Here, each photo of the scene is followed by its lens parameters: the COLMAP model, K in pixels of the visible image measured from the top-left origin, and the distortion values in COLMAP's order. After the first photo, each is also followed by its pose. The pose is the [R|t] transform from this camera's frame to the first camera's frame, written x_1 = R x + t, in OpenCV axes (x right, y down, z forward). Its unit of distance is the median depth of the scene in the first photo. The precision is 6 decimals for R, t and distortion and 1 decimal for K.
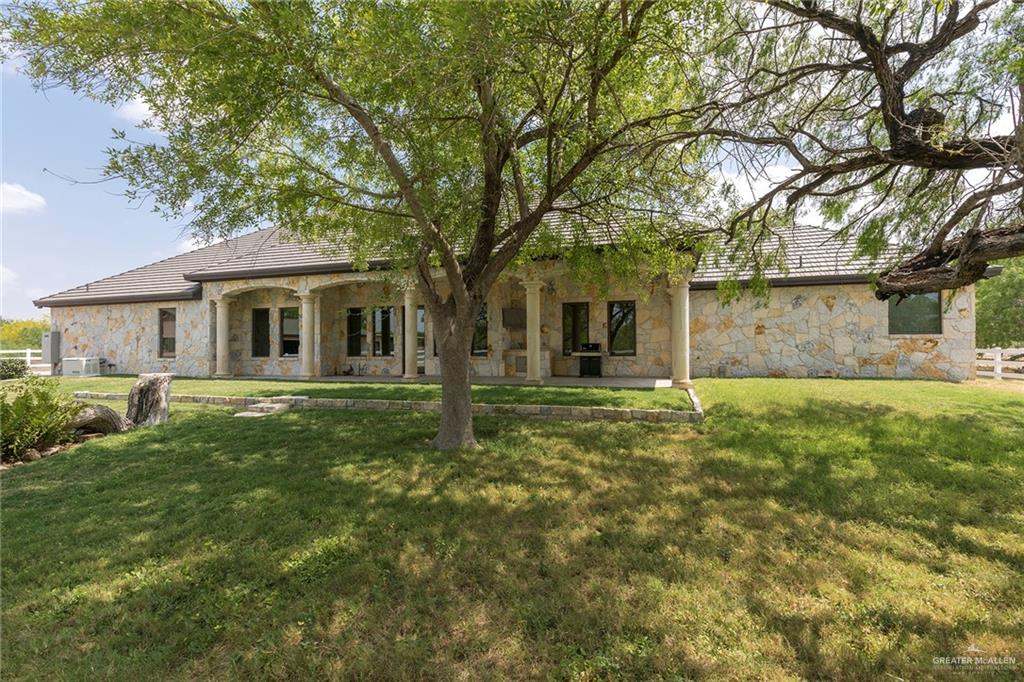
lens RADIAL K [[473.1, 0, 512.0], [0, 473.1, 341.0], [0, 0, 1]] dist [0.000049, -0.000057]
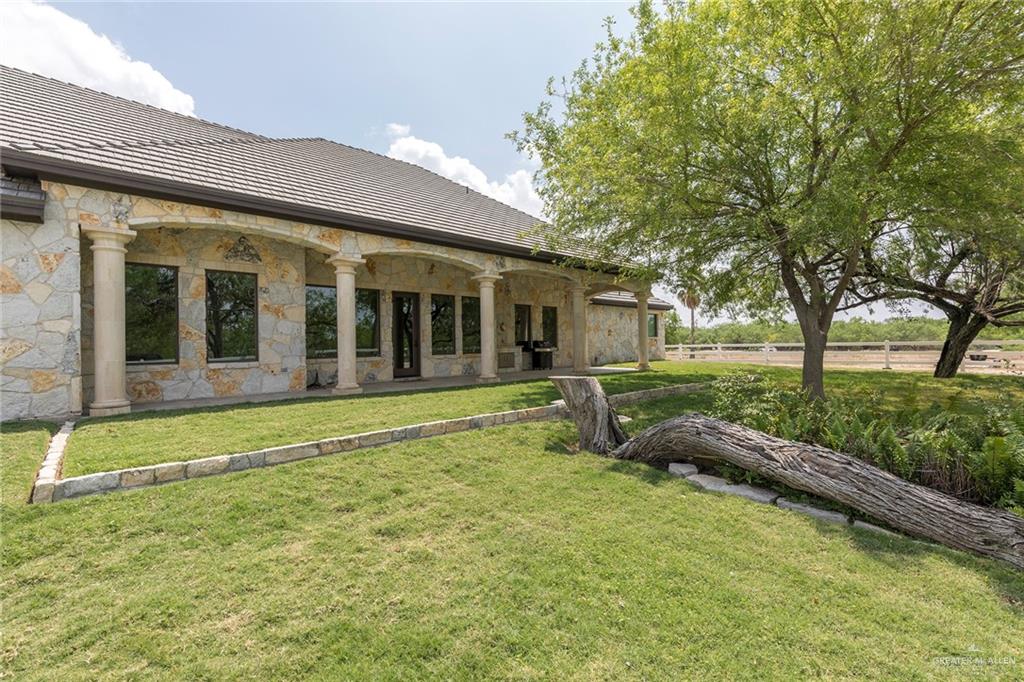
lens RADIAL K [[473.1, 0, 512.0], [0, 473.1, 341.0], [0, 0, 1]] dist [0.000049, -0.000057]
pose [[0.478159, 0.009173, 0.878226, -0.826787], [0.001047, 0.999939, -0.011015, 0.016683], [-0.878273, 0.006187, 0.478120, 0.464926]]
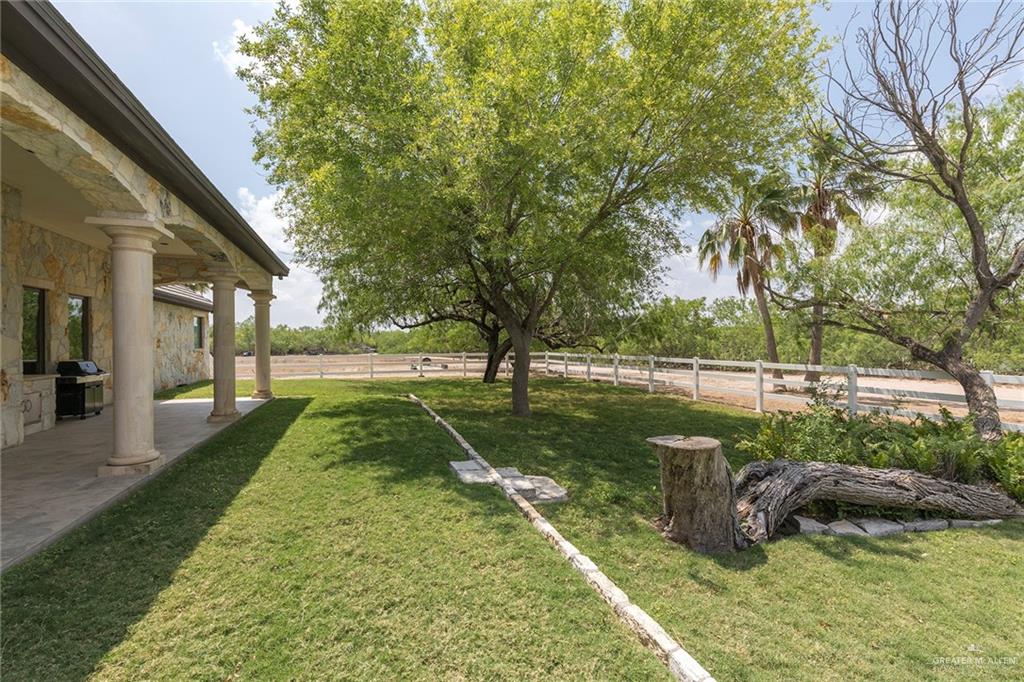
lens RADIAL K [[473.1, 0, 512.0], [0, 473.1, 341.0], [0, 0, 1]] dist [0.000049, -0.000057]
pose [[-0.604392, 0.014479, 0.796555, -0.597064], [0.004101, 0.999878, -0.015064, -0.009077], [-0.796676, -0.005838, -0.604378, 0.854902]]
